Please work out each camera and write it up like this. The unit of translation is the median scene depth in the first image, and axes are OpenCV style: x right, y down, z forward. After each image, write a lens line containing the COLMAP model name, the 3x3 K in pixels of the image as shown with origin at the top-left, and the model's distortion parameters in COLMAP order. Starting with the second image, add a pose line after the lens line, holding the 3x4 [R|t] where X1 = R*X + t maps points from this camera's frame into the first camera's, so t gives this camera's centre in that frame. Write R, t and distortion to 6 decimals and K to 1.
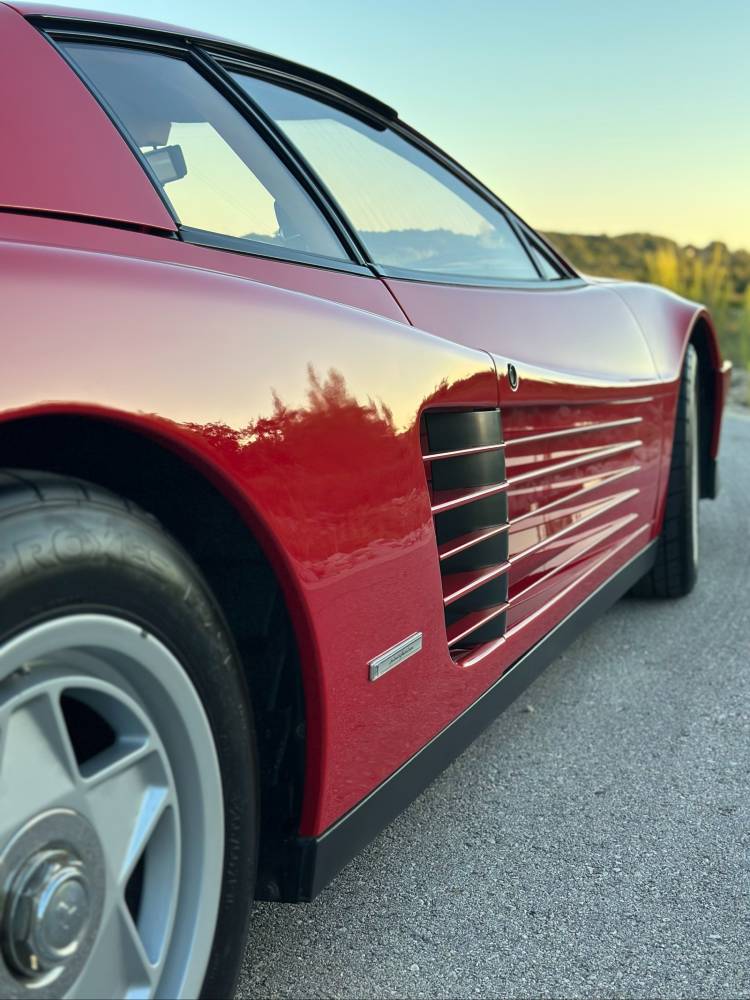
lens RADIAL K [[1393.6, 0, 373.9], [0, 1393.6, 504.9], [0, 0, 1]] dist [0.117828, 0.000000]
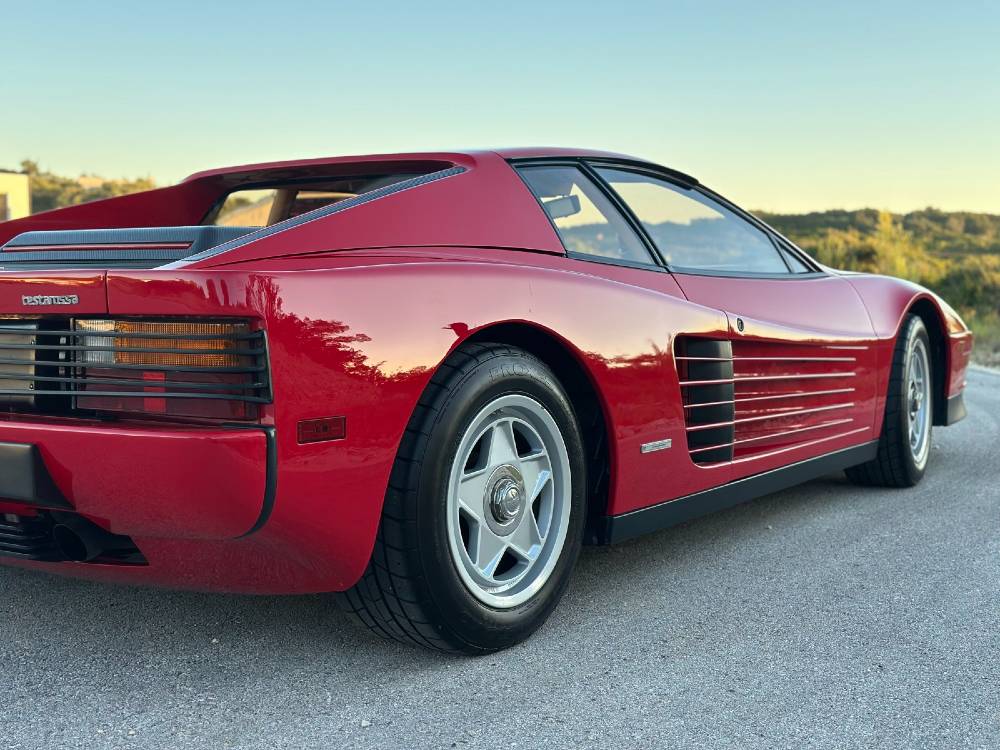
lens RADIAL K [[1393.6, 0, 495.3], [0, 1393.6, 385.1], [0, 0, 1]] dist [0.117828, 0.000000]
pose [[0.978309, 0.029091, -0.205096, 0.171255], [-0.043375, 0.996910, -0.065494, 0.132940], [0.202557, 0.072969, 0.976548, -0.952154]]
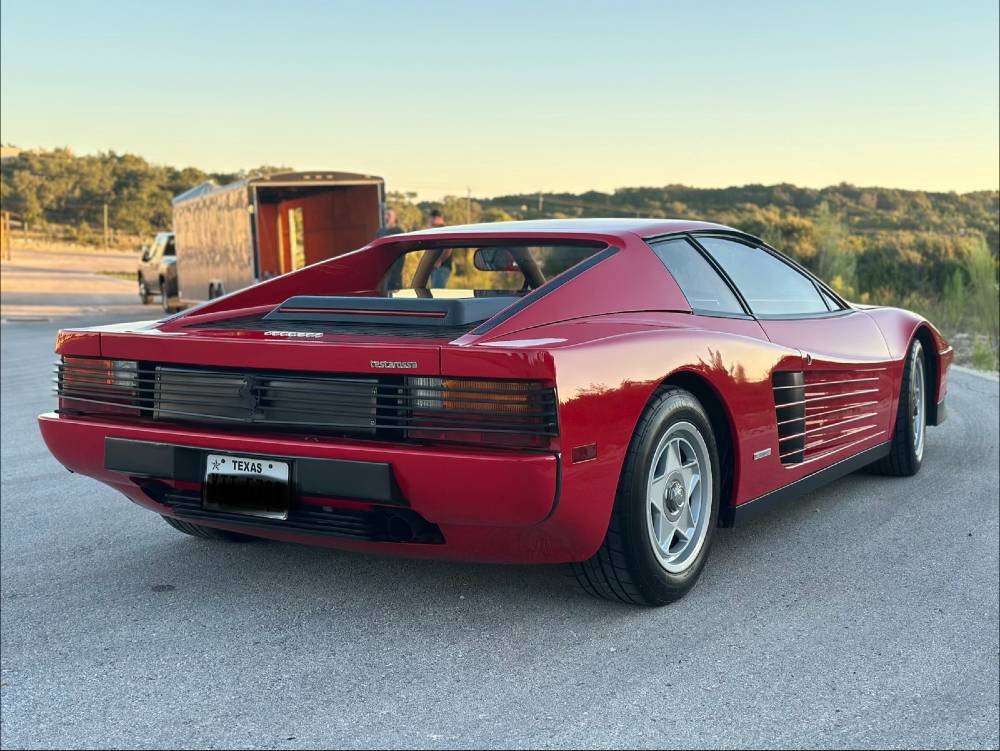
lens RADIAL K [[1393.6, 0, 499.0], [0, 1393.6, 376.7], [0, 0, 1]] dist [0.117828, 0.000000]
pose [[0.988720, 0.029199, -0.146901, -0.083285], [-0.037532, 0.997820, -0.054280, 0.100869], [0.144996, 0.059181, 0.987661, -1.628904]]
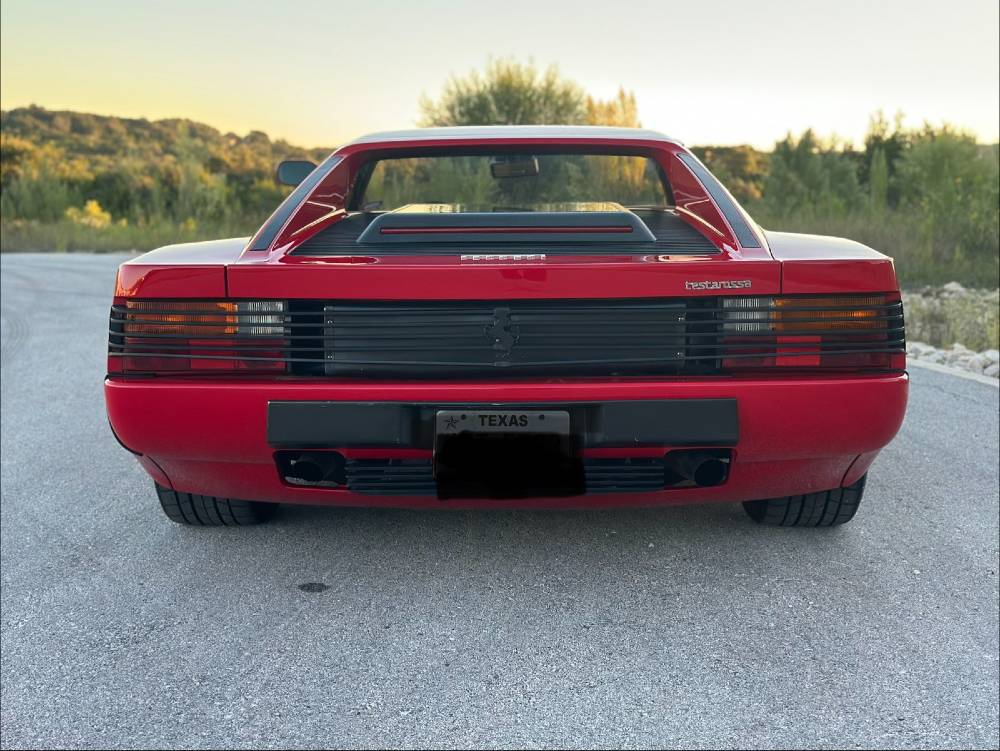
lens RADIAL K [[1393.6, 0, 497.5], [0, 1393.6, 369.4], [0, 0, 1]] dist [0.117828, 0.000000]
pose [[0.919362, -0.041772, 0.391190, -1.404510], [0.047402, 0.998865, -0.004743, 0.081353], [-0.390548, 0.022904, 0.920298, -1.178658]]
